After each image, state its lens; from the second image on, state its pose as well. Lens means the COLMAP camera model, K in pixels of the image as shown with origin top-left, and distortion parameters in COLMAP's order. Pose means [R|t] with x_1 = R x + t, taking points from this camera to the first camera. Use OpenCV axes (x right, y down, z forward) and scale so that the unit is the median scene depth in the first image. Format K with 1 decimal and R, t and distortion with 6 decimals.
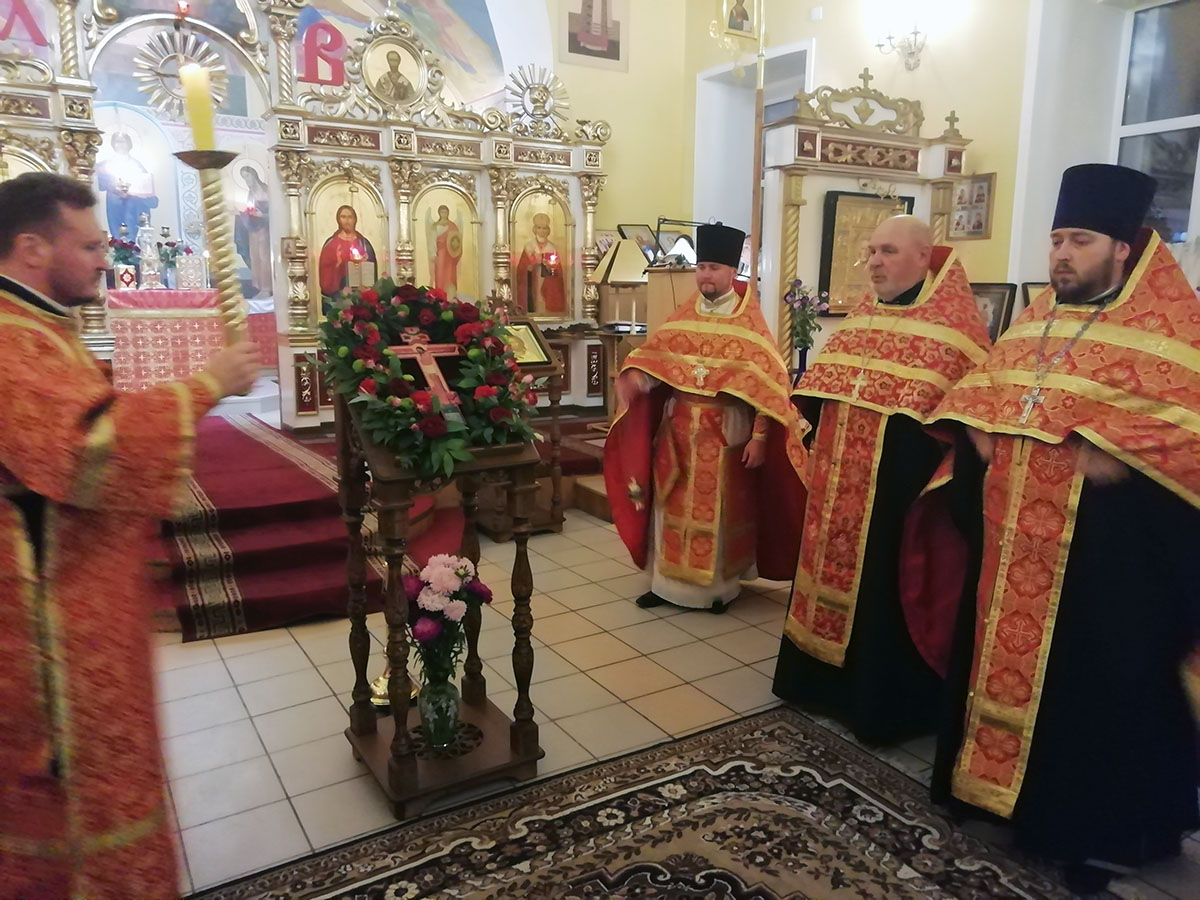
lens RADIAL K [[891.4, 0, 598.9], [0, 891.4, 436.1], [0, 0, 1]] dist [0.033250, -0.012148]
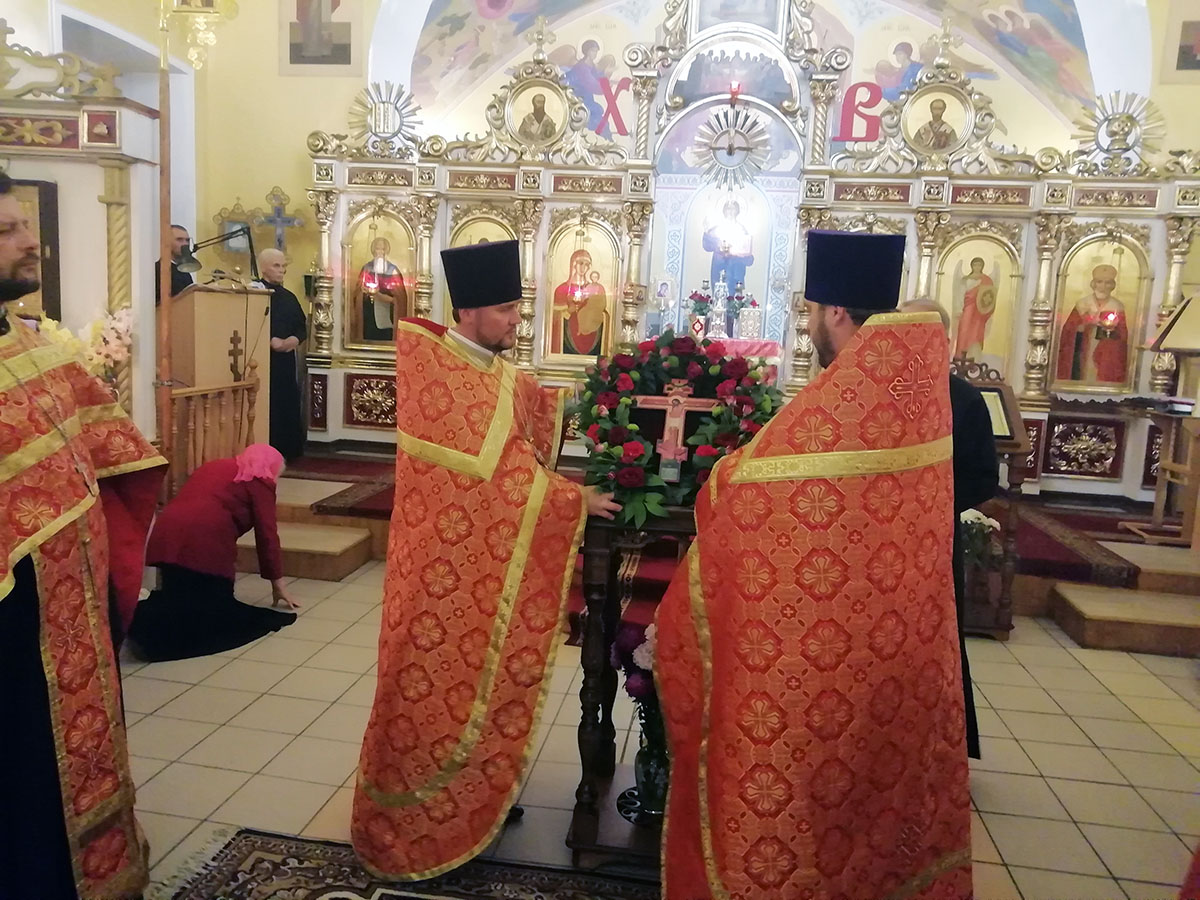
lens RADIAL K [[891.4, 0, 598.9], [0, 891.4, 436.1], [0, 0, 1]] dist [0.033250, -0.012148]
pose [[0.769544, 0.111535, -0.628778, 0.141178], [-0.148692, 0.988862, -0.006572, -0.015972], [0.621041, 0.098551, 0.777557, 0.072613]]
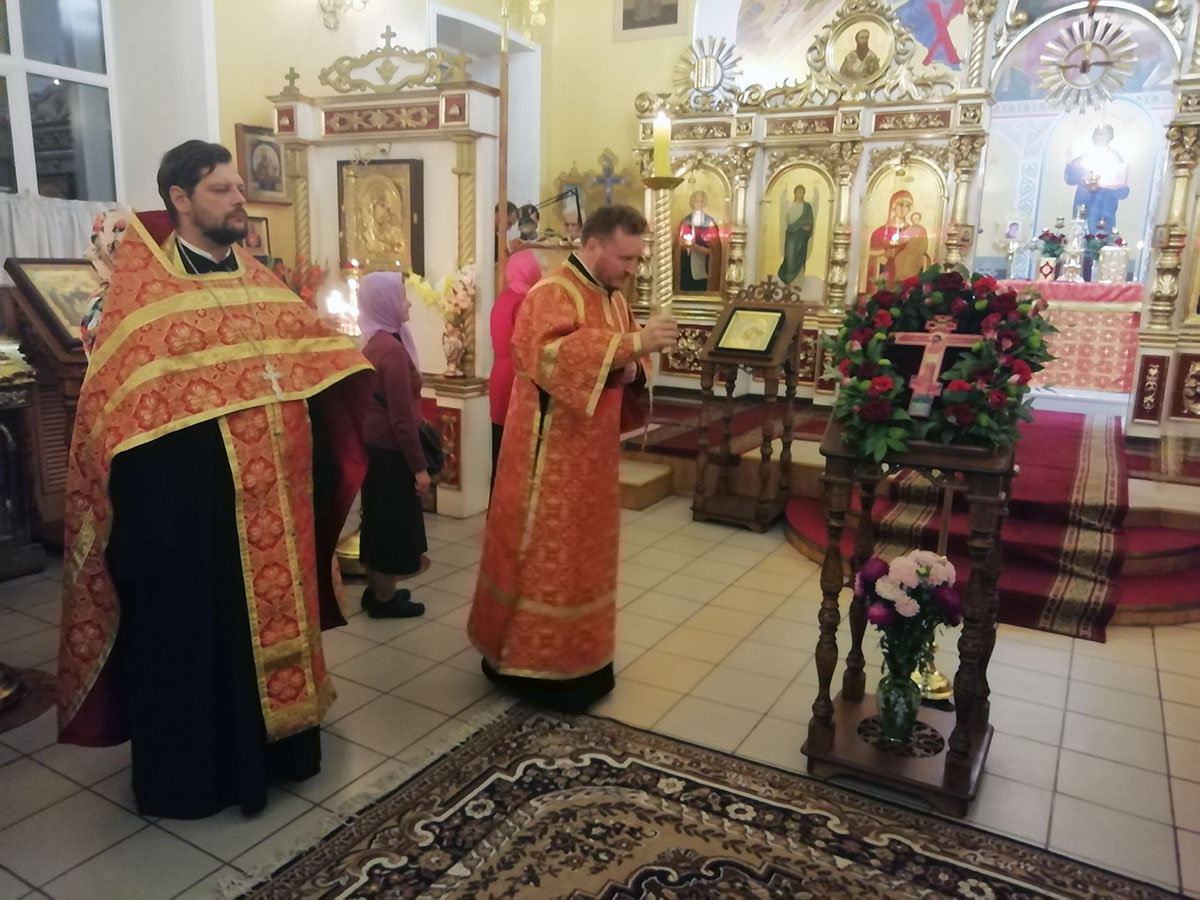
lens RADIAL K [[895.0, 0, 596.3], [0, 895.0, 442.8], [0, 0, 1]] dist [0.011524, -0.001652]
pose [[0.483229, 0.175890, -0.857643, 0.188731], [-0.164778, 0.980376, 0.108218, -0.011673], [0.859847, 0.089027, 0.502729, 0.079512]]
